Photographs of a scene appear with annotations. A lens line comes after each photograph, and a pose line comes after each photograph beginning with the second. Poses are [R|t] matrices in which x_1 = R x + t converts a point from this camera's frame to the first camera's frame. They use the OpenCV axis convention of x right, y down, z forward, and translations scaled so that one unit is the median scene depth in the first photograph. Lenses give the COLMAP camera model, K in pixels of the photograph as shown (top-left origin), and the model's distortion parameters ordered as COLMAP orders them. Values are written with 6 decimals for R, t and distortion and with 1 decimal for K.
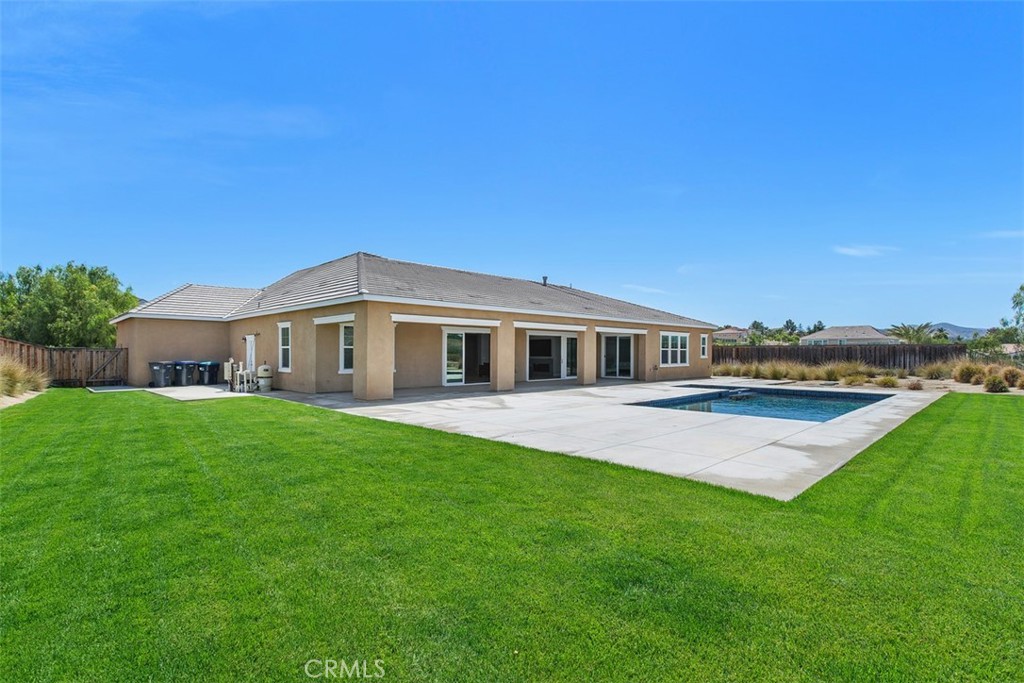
lens RADIAL K [[468.9, 0, 508.6], [0, 468.9, 346.3], [0, 0, 1]] dist [0.018043, 0.000513]
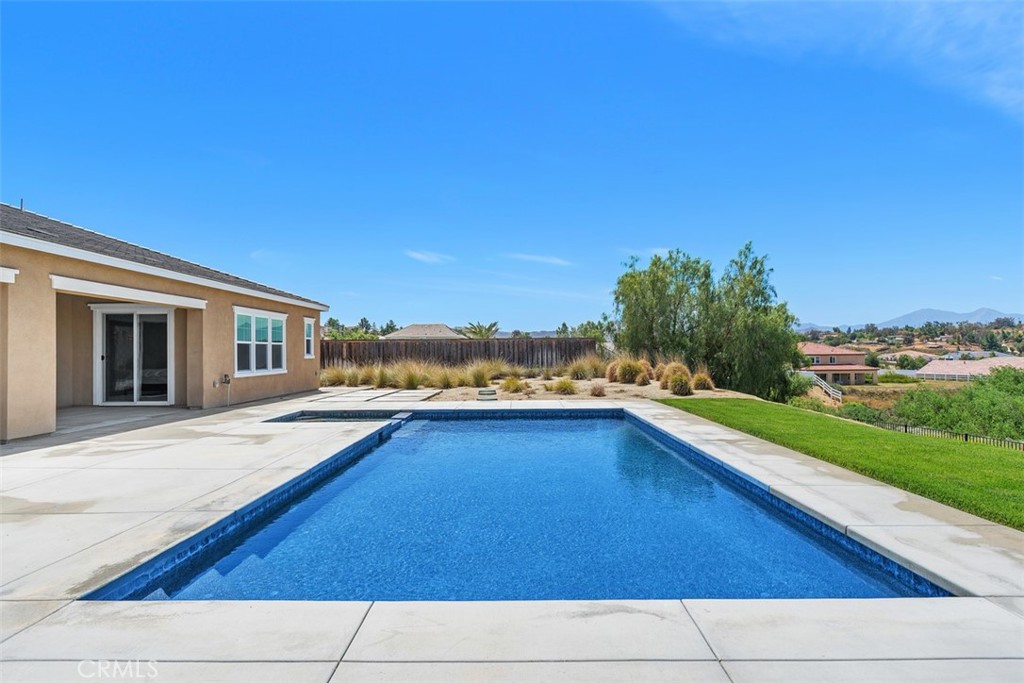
lens RADIAL K [[542.4, 0, 504.5], [0, 542.4, 346.2], [0, 0, 1]] dist [0.004797, 0.000124]
pose [[0.700885, 0.001366, 0.713273, 0.105226], [-0.001960, 0.999998, 0.000011, 0.009577], [-0.713272, -0.001406, 0.700886, 0.367696]]
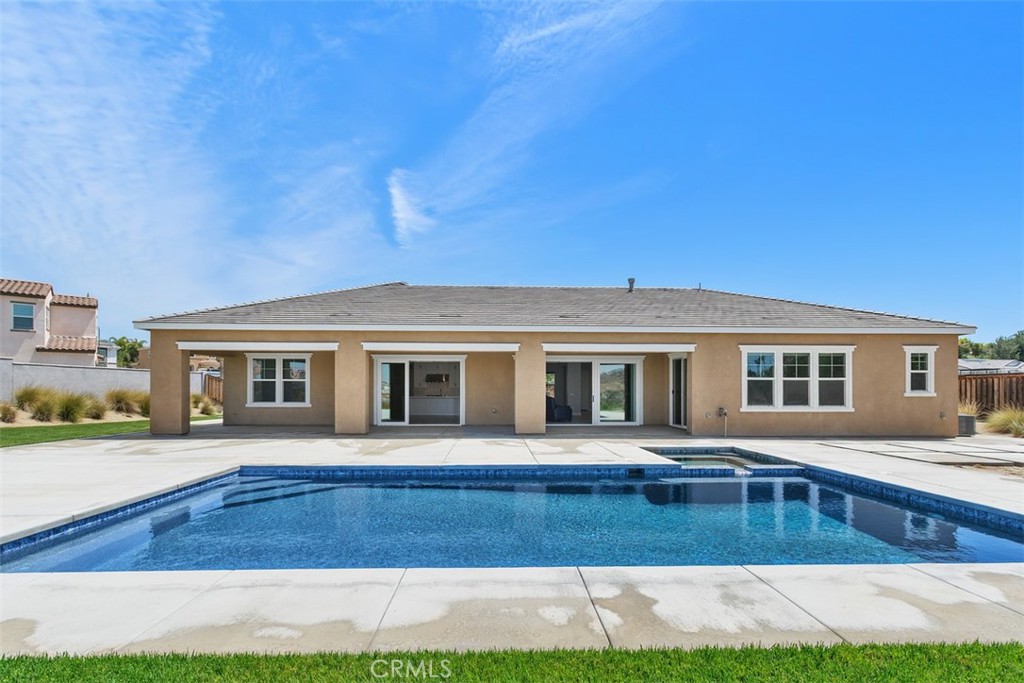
lens RADIAL K [[468.9, 0, 506.1], [0, 468.9, 350.3], [0, 0, 1]] dist [0.018043, 0.000513]
pose [[0.751625, -0.050418, -0.657661, 0.453239], [0.007360, 0.997653, -0.068072, 0.008545], [0.659549, 0.046324, 0.750232, 0.386040]]
